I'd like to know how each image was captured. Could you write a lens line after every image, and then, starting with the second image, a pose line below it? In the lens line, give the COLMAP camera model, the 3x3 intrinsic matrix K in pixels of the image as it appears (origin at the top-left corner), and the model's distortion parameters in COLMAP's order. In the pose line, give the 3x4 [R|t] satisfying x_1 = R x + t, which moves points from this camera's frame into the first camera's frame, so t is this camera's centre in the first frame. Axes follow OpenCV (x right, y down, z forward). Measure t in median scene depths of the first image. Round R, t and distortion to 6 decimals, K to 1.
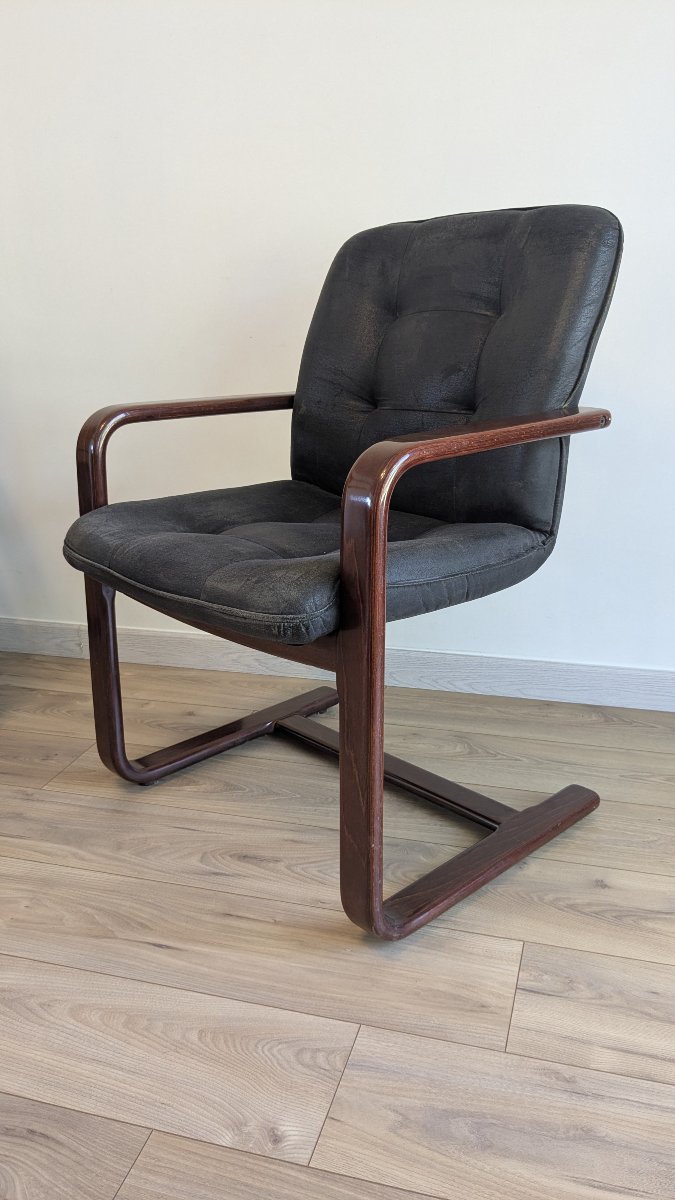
lens RADIAL K [[988.6, 0, 327.9], [0, 988.6, 588.0], [0, 0, 1]] dist [0.046424, -0.082300]
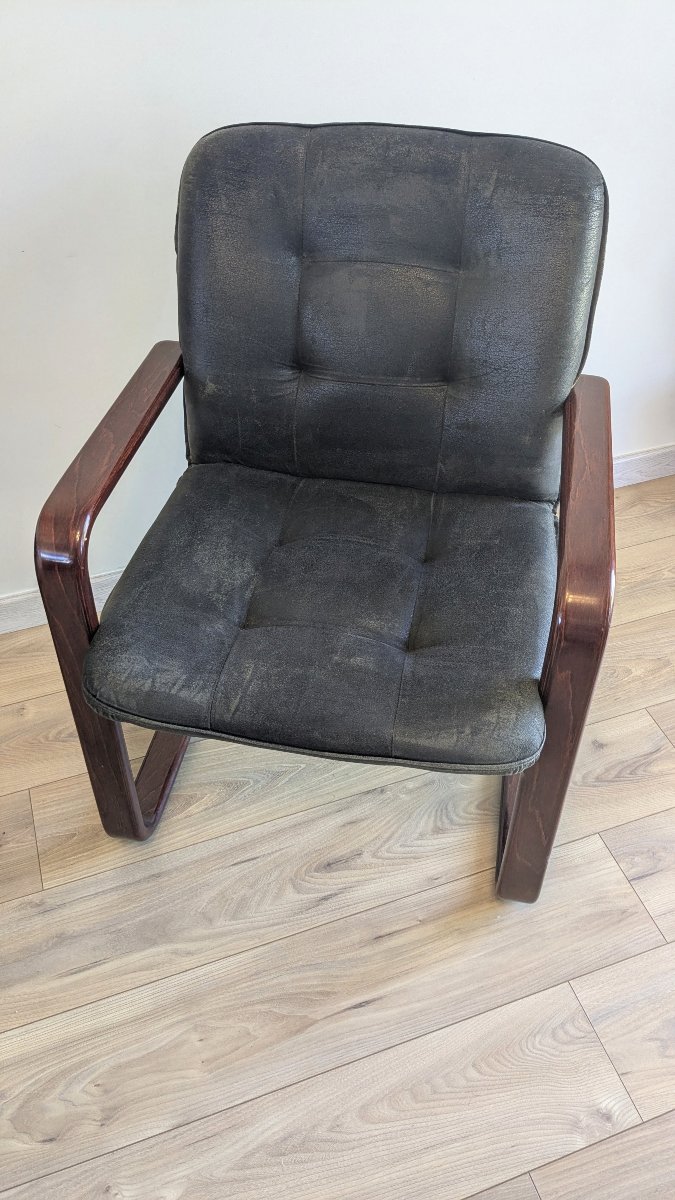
lens RADIAL K [[988.6, 0, 356.3], [0, 988.6, 590.9], [0, 0, 1]] dist [0.046424, -0.082300]
pose [[0.793009, -0.390985, 0.467192, -0.407138], [0.145296, 0.866134, 0.478227, -0.439416], [-0.591630, -0.311357, 0.743660, 0.284799]]
